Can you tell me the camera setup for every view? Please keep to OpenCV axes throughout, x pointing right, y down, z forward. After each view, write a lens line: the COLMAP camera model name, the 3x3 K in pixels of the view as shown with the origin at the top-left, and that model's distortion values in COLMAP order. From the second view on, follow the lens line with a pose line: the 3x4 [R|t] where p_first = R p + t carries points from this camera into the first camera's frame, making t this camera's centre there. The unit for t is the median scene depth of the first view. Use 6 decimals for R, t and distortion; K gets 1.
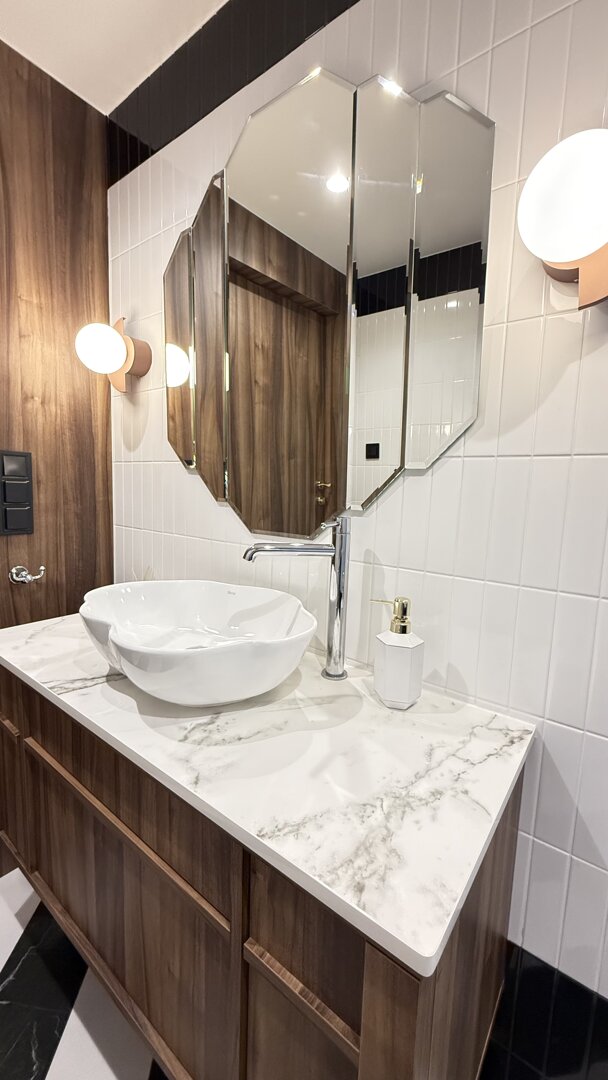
lens RADIAL K [[431.7, 0, 307.0], [0, 431.7, 537.1], [0, 0, 1]] dist [0.001187, 0.000064]
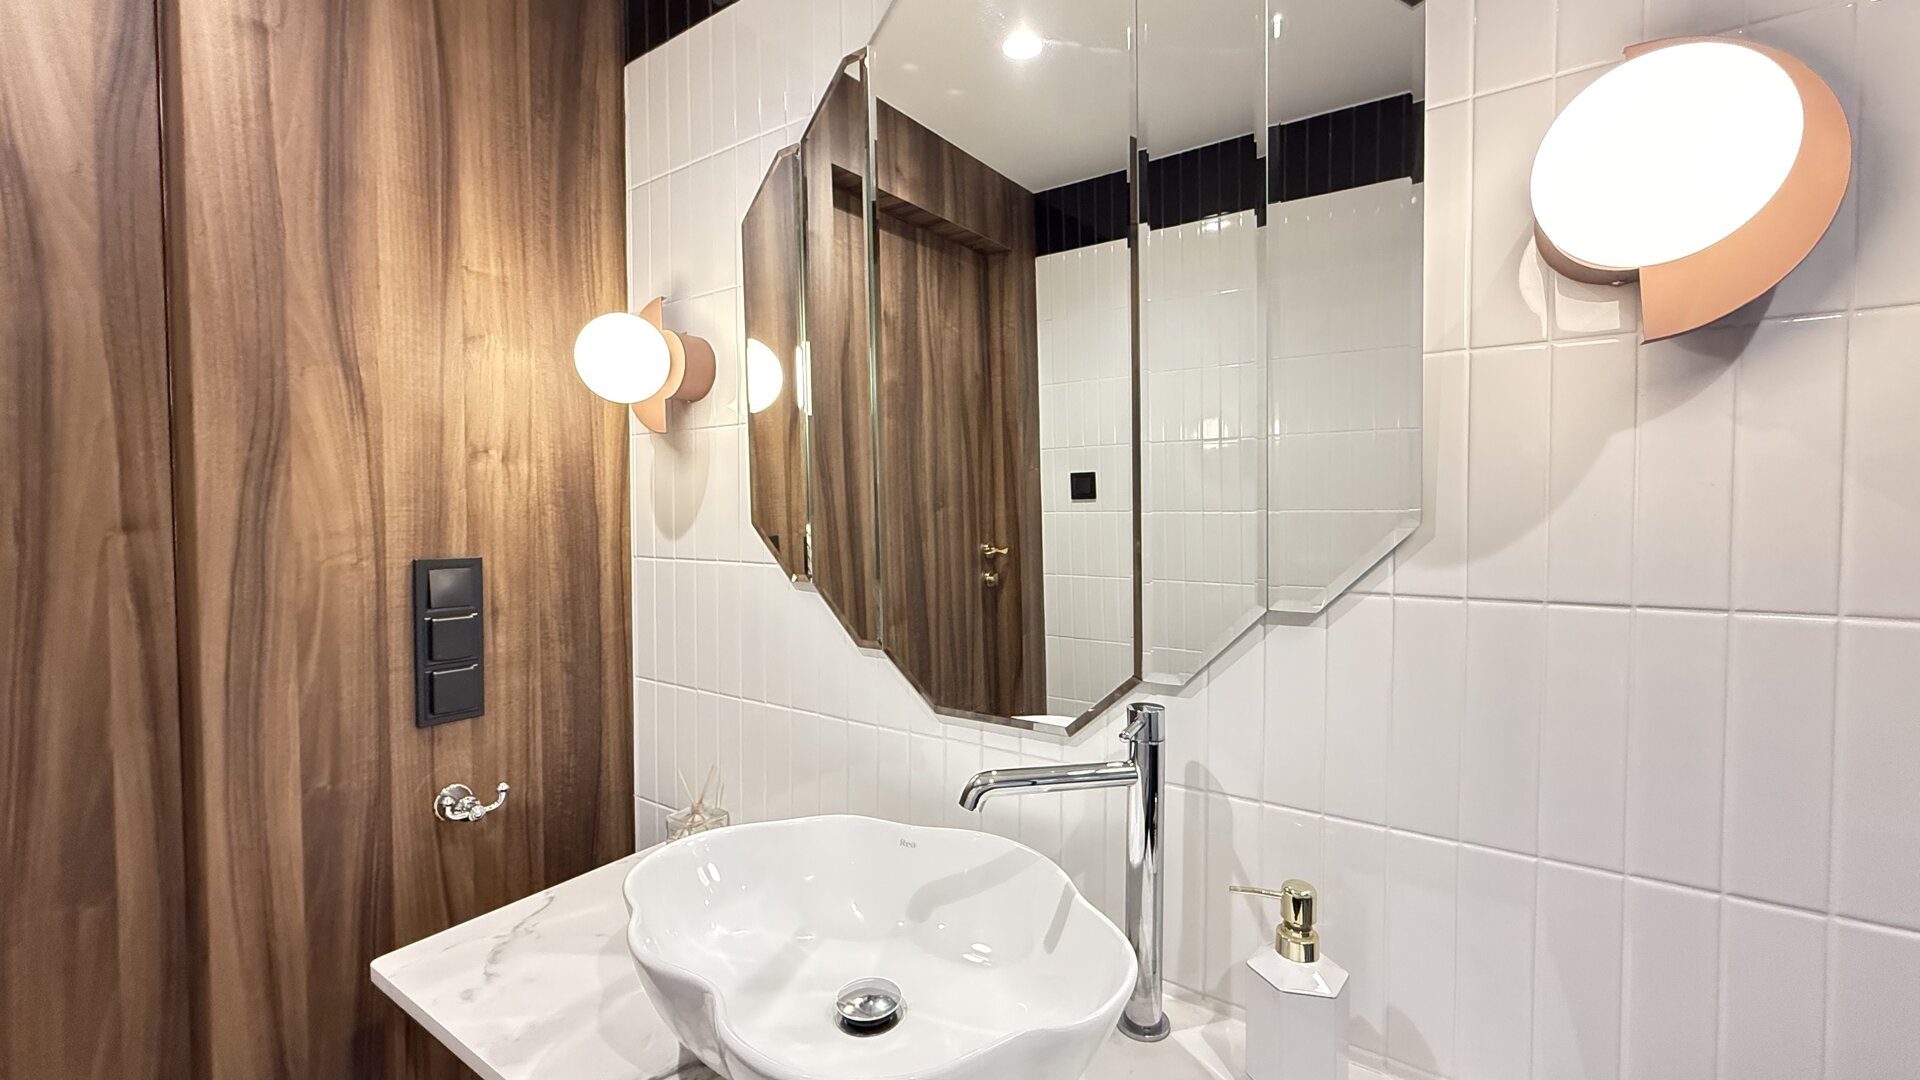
lens RADIAL K [[767.4, 0, 954.0], [0, 767.4, 537.3], [0, 0, 1]] dist [0.001187, 0.000064]
pose [[0.998102, -0.036631, 0.049511, -0.117164], [0.040599, 0.995831, -0.081679, -0.115360], [-0.046313, 0.083534, 0.995428, 0.061333]]
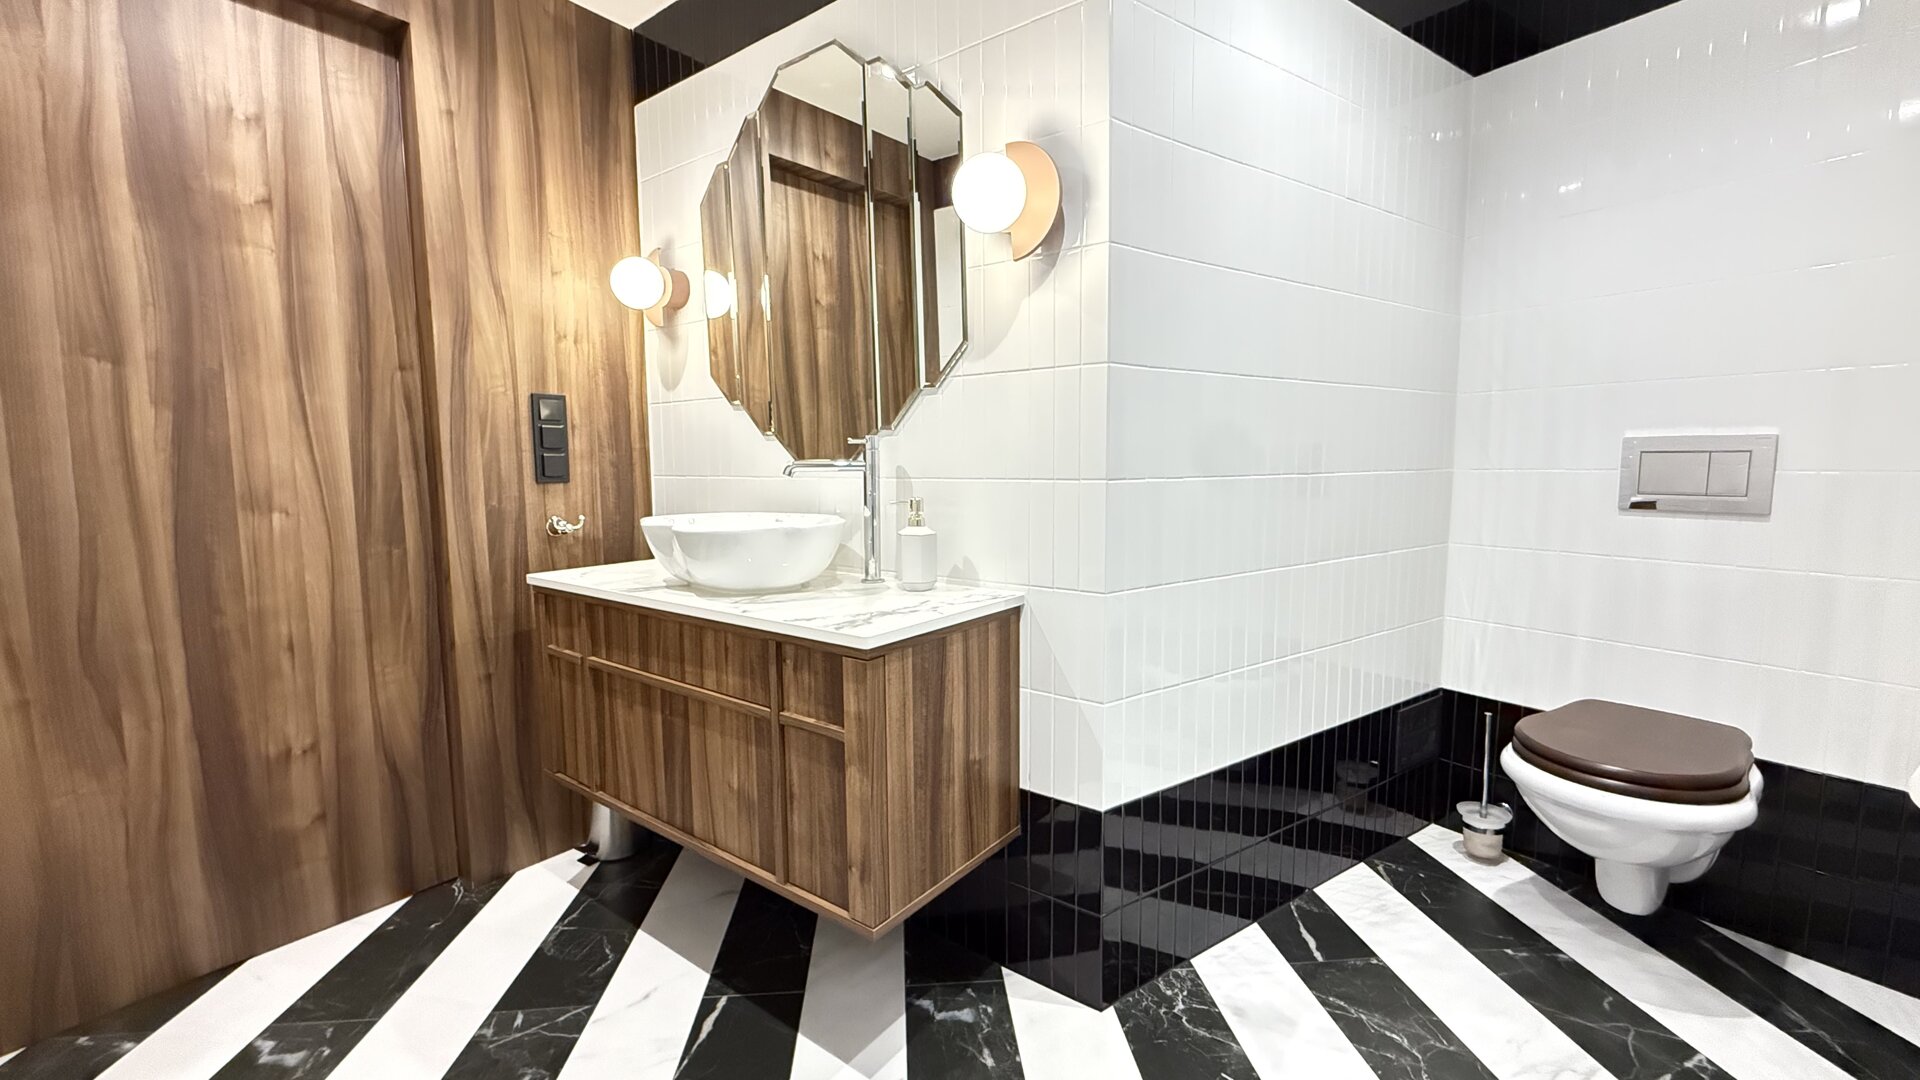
lens RADIAL K [[767.4, 0, 954.0], [0, 767.4, 537.3], [0, 0, 1]] dist [0.001187, 0.000064]
pose [[0.999154, -0.041089, -0.001867, 0.184083], [0.041053, 0.999022, -0.016425, 0.164984], [0.002540, 0.016334, 0.999863, -0.624183]]
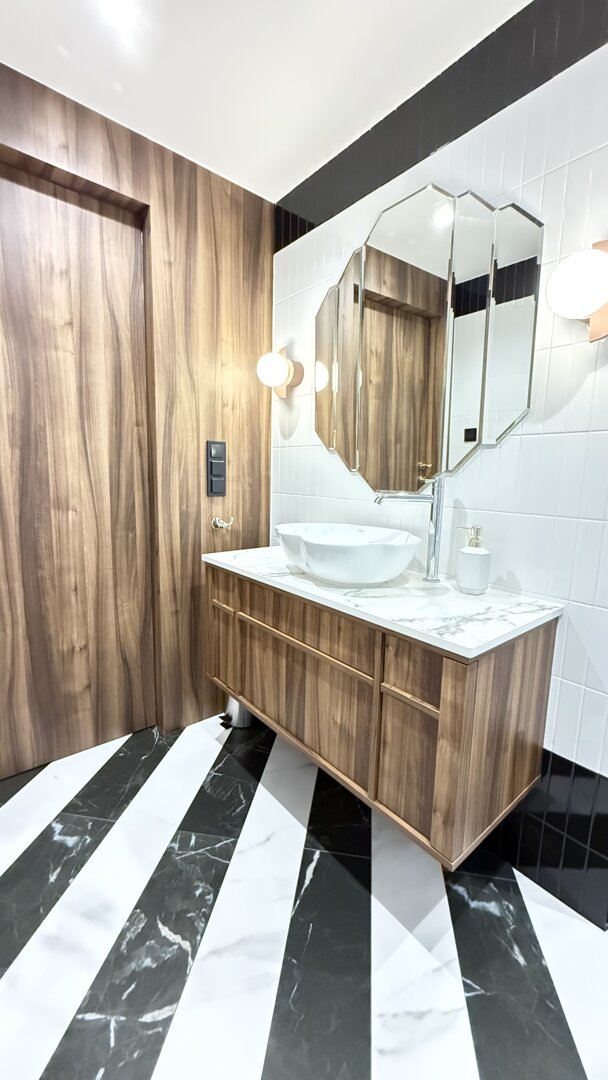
lens RADIAL K [[431.7, 0, 307.0], [0, 431.7, 537.1], [0, 0, 1]] dist [0.001187, 0.000064]
pose [[0.975397, 0.022176, -0.219336, -0.022558], [-0.016746, 0.999506, 0.026587, 0.087123], [0.219818, -0.022260, 0.975287, -0.393379]]
